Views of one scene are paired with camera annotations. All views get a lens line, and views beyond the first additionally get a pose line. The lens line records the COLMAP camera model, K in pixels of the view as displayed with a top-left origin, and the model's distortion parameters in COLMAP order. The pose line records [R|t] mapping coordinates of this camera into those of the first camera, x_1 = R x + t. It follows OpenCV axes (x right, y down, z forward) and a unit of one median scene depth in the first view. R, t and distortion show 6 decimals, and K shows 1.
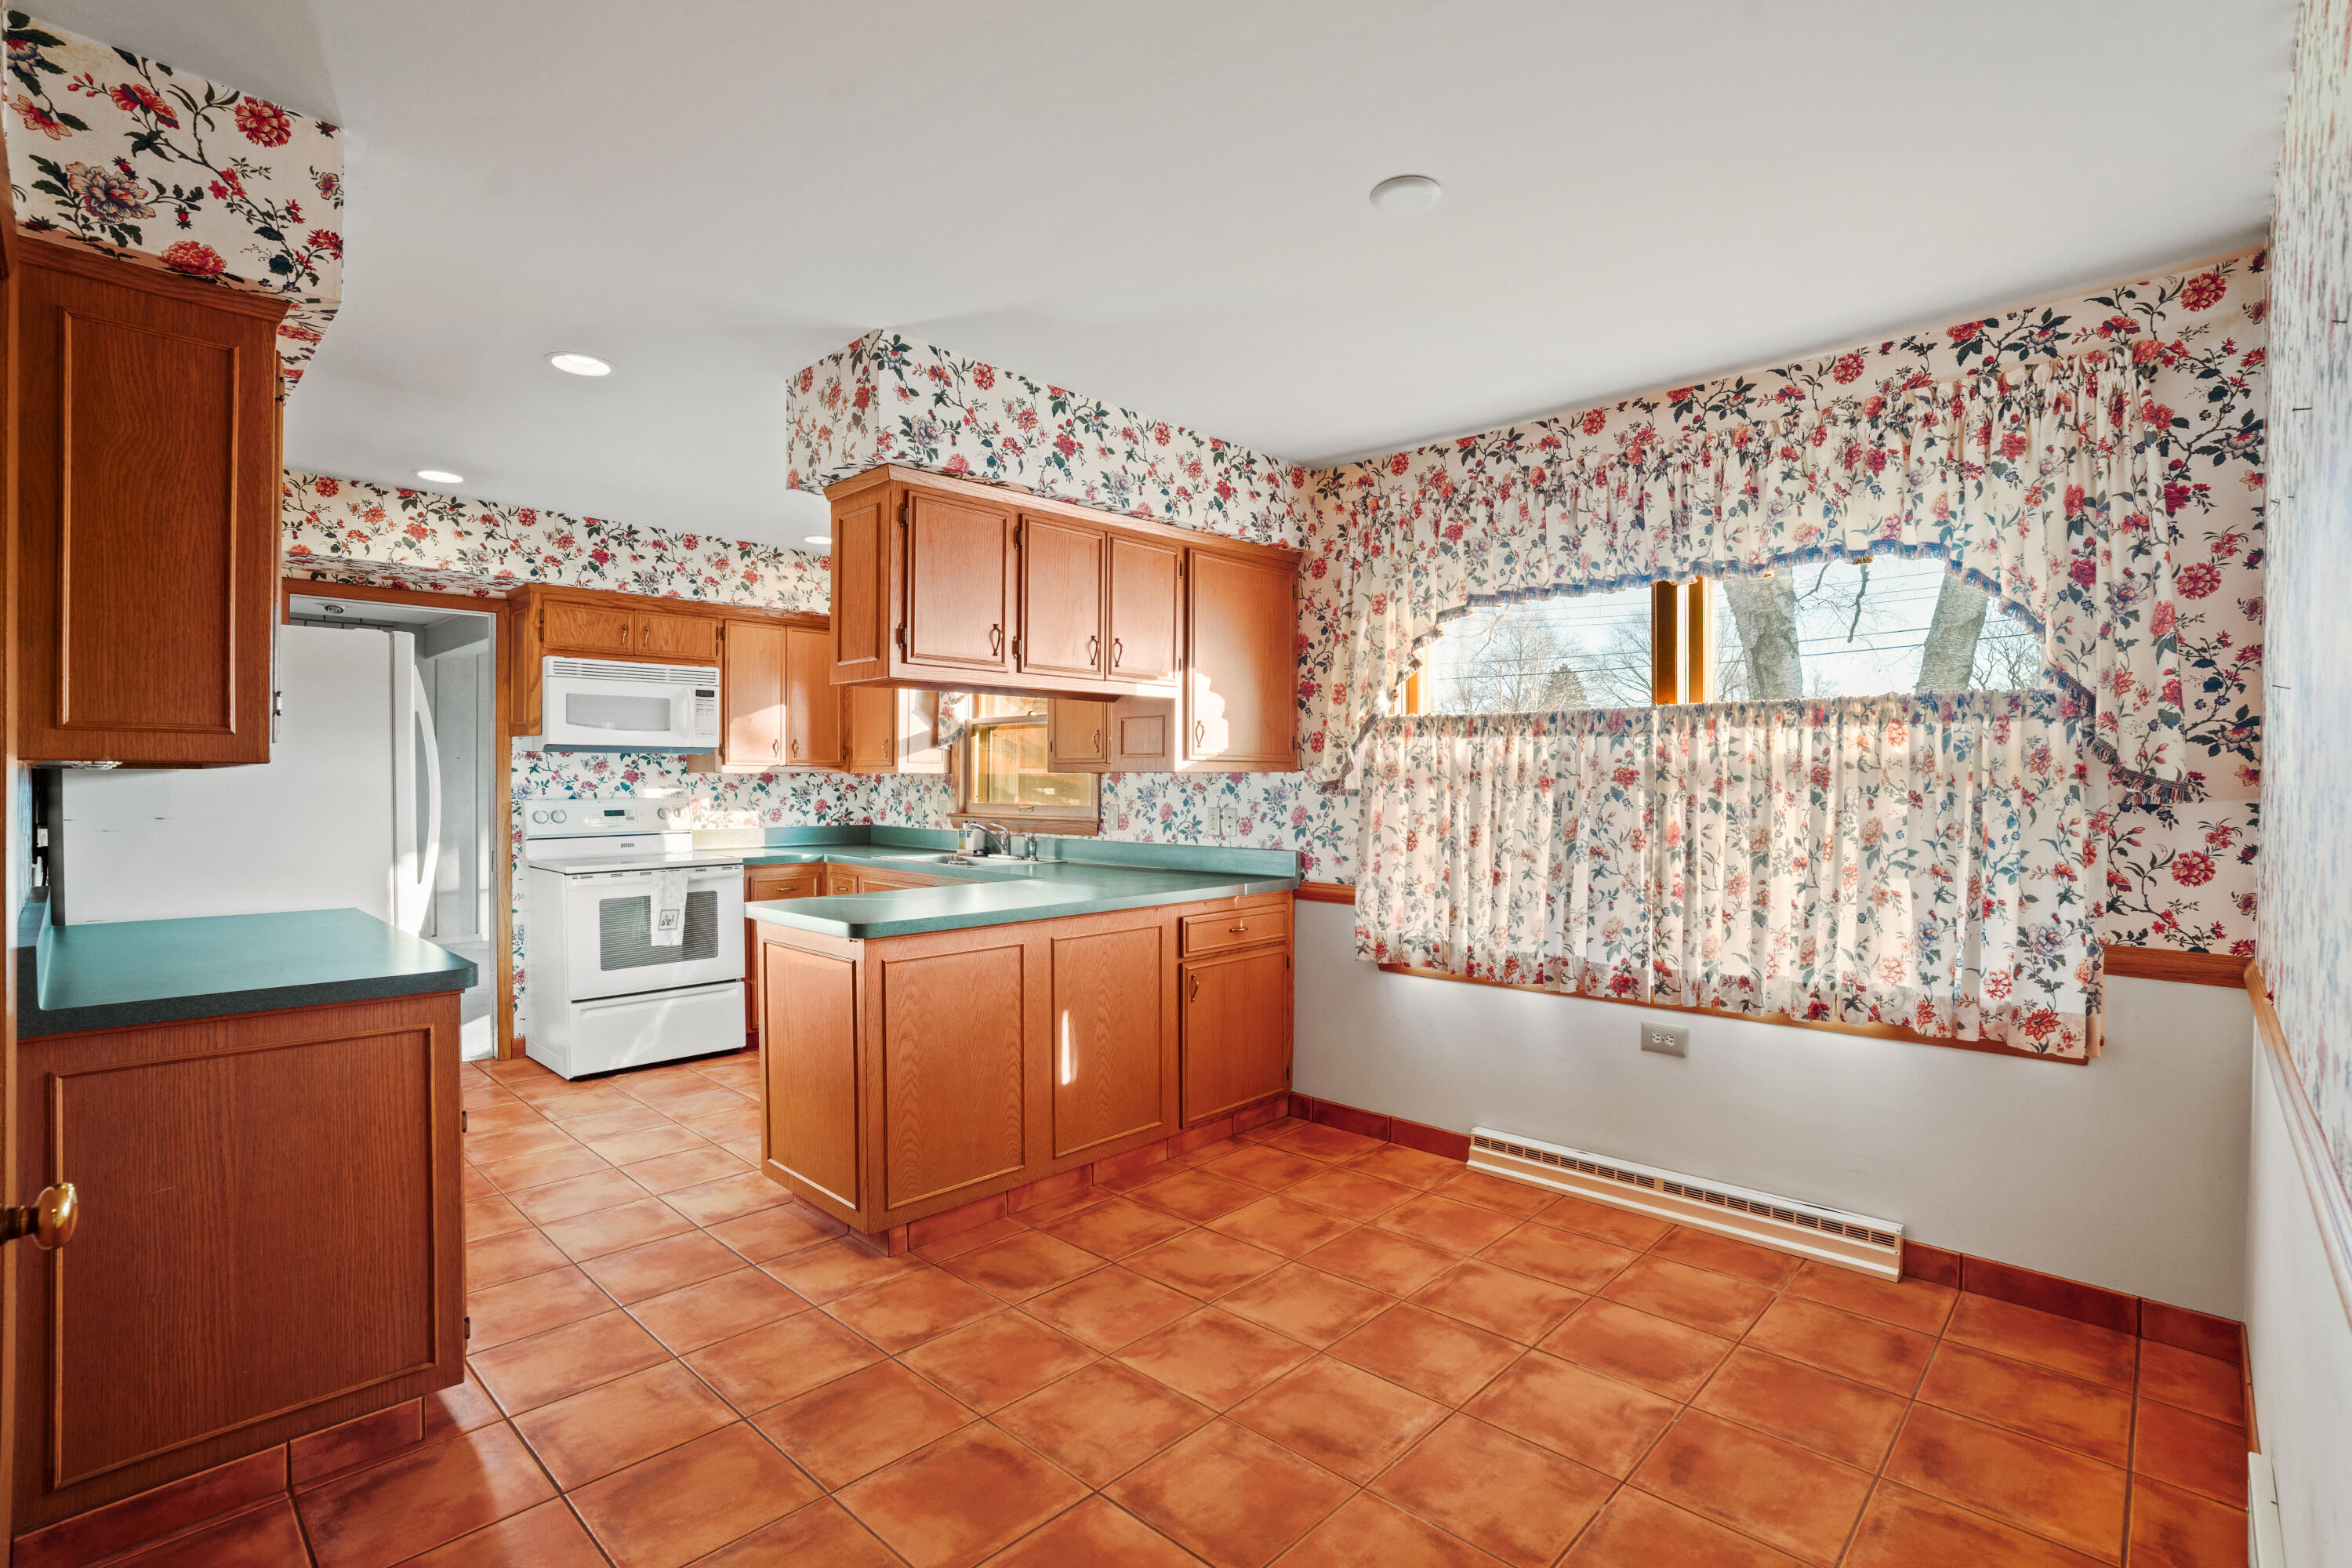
lens RADIAL K [[1170.9, 0, 1176.0], [0, 1170.9, 784.0], [0, 0, 1]] dist [-0.000405, 0.000154]
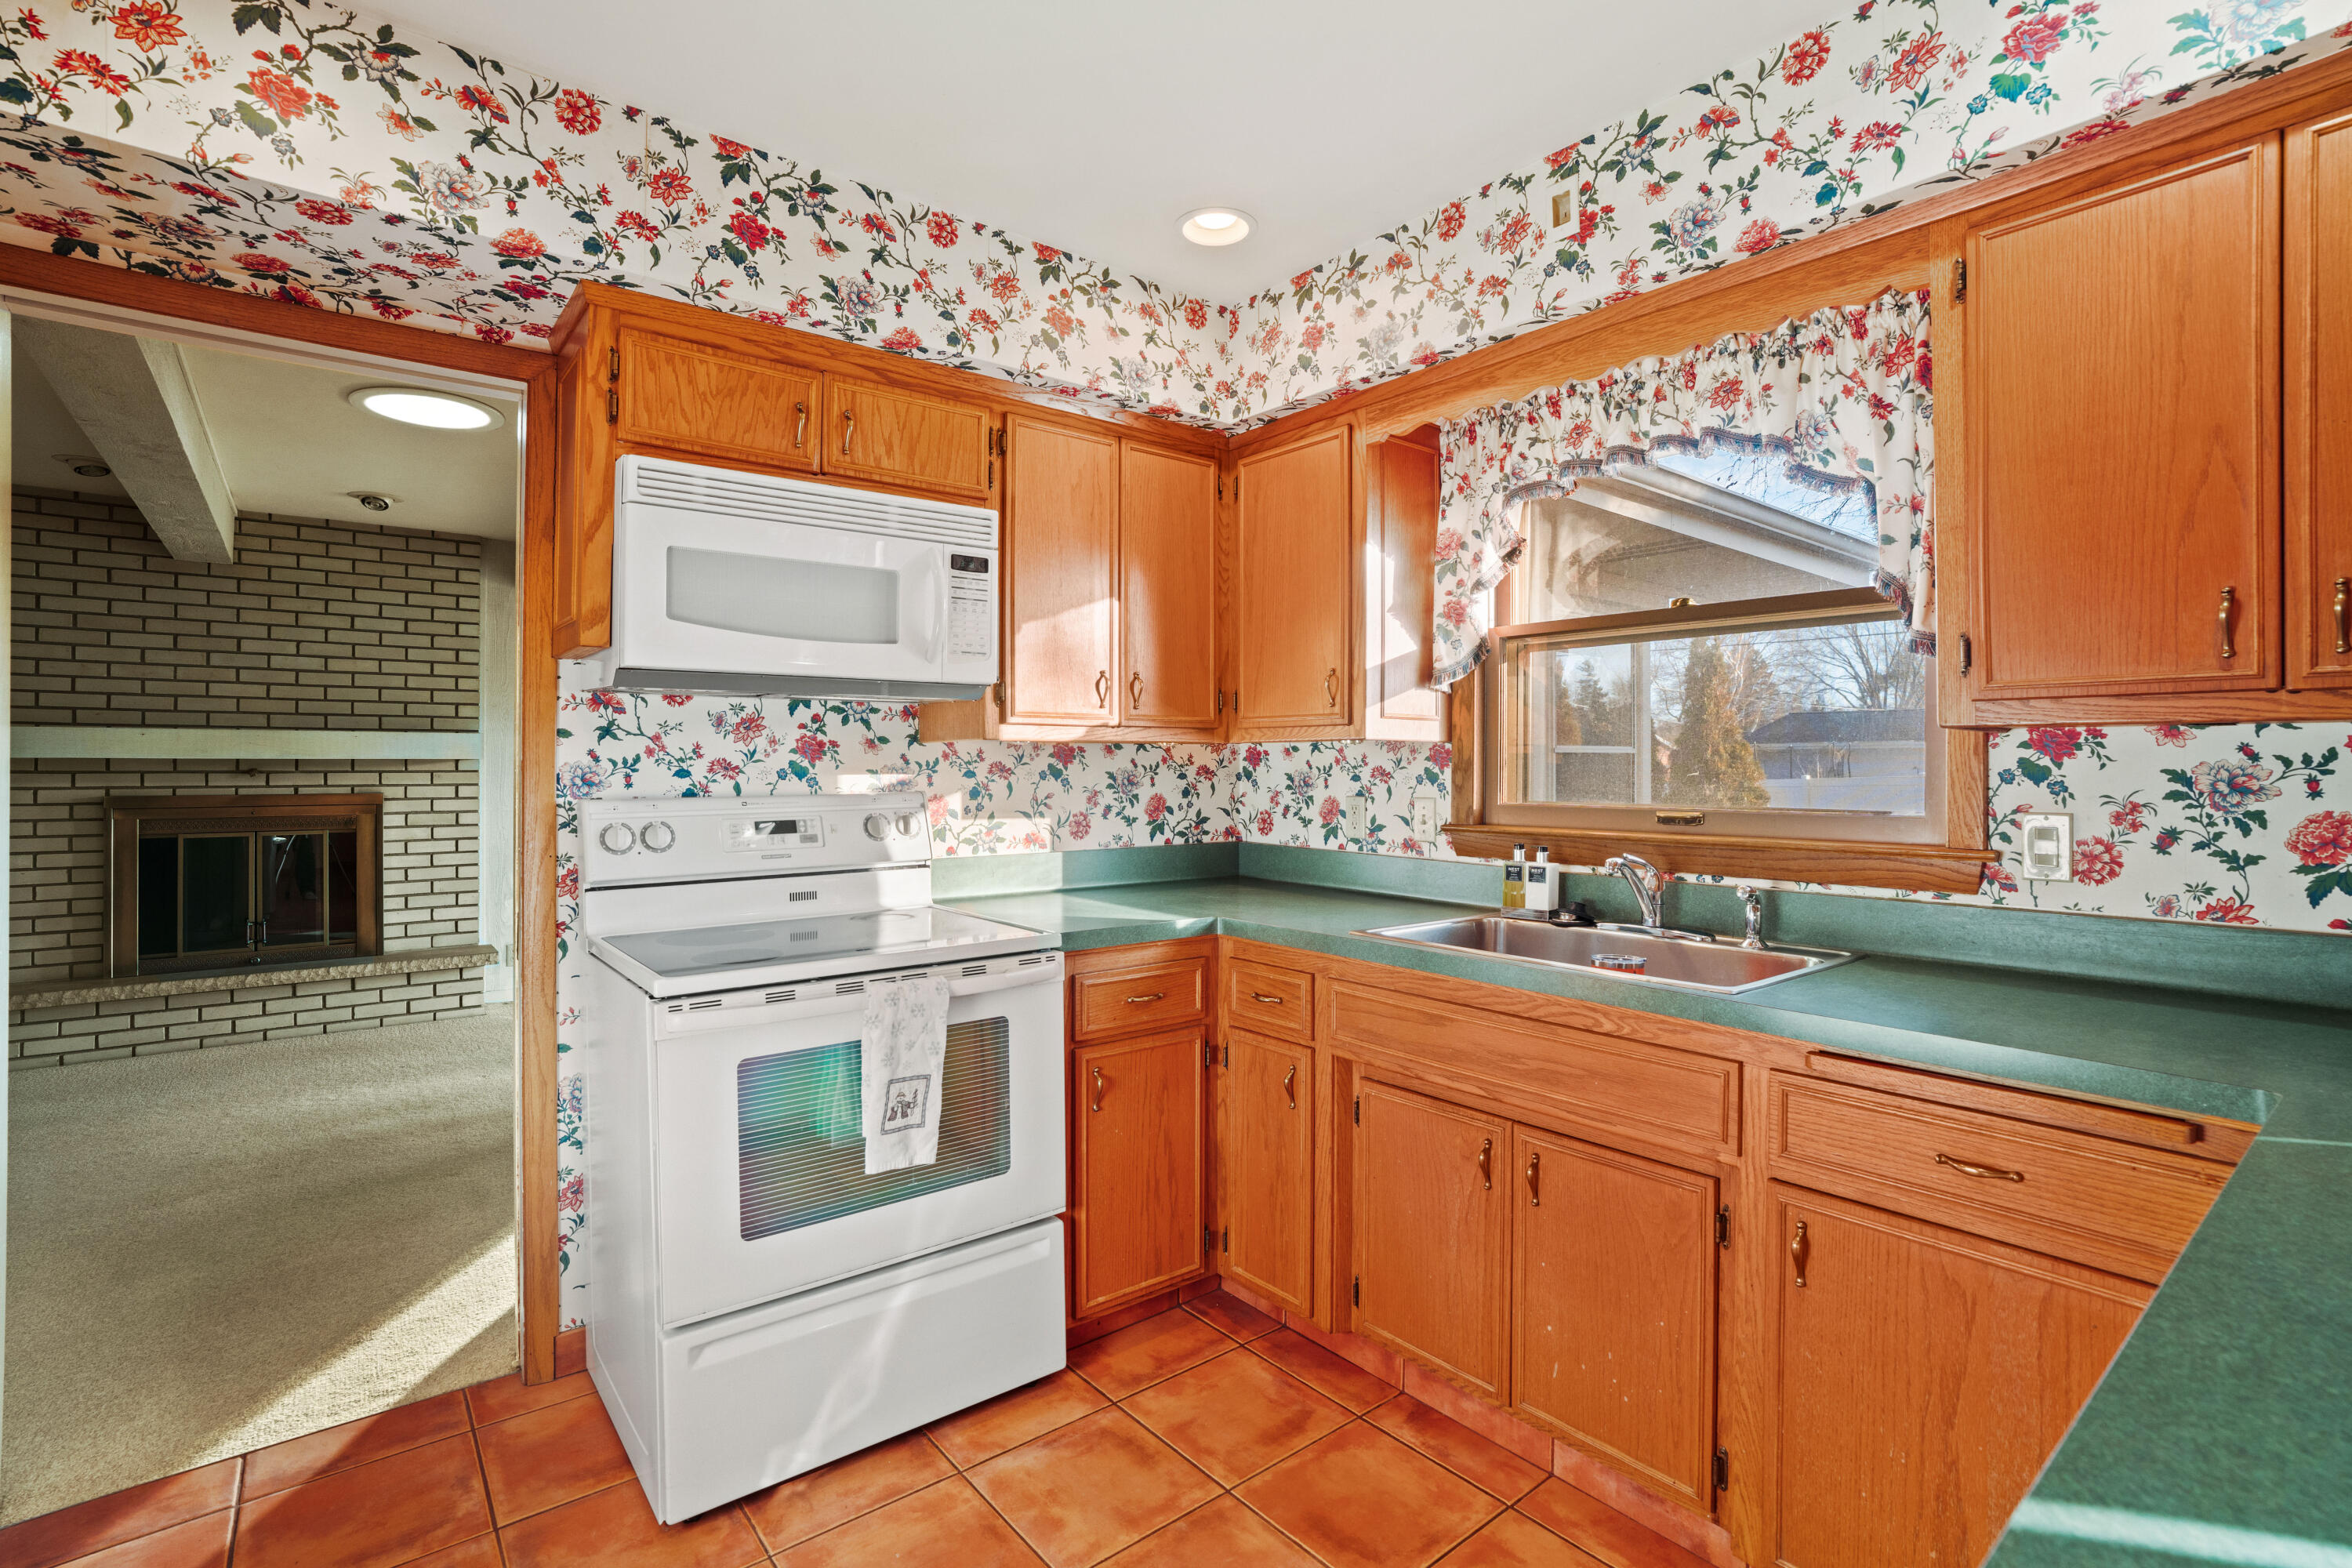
lens RADIAL K [[1078.8, 0, 1181.5], [0, 1078.8, 749.3], [0, 0, 1]] dist [-0.023679, 0.012352]
pose [[0.996046, -0.003183, -0.088787, -0.285587], [0.001514, 0.999821, -0.018857, 0.002319], [0.088831, 0.018648, 0.995872, 0.597072]]
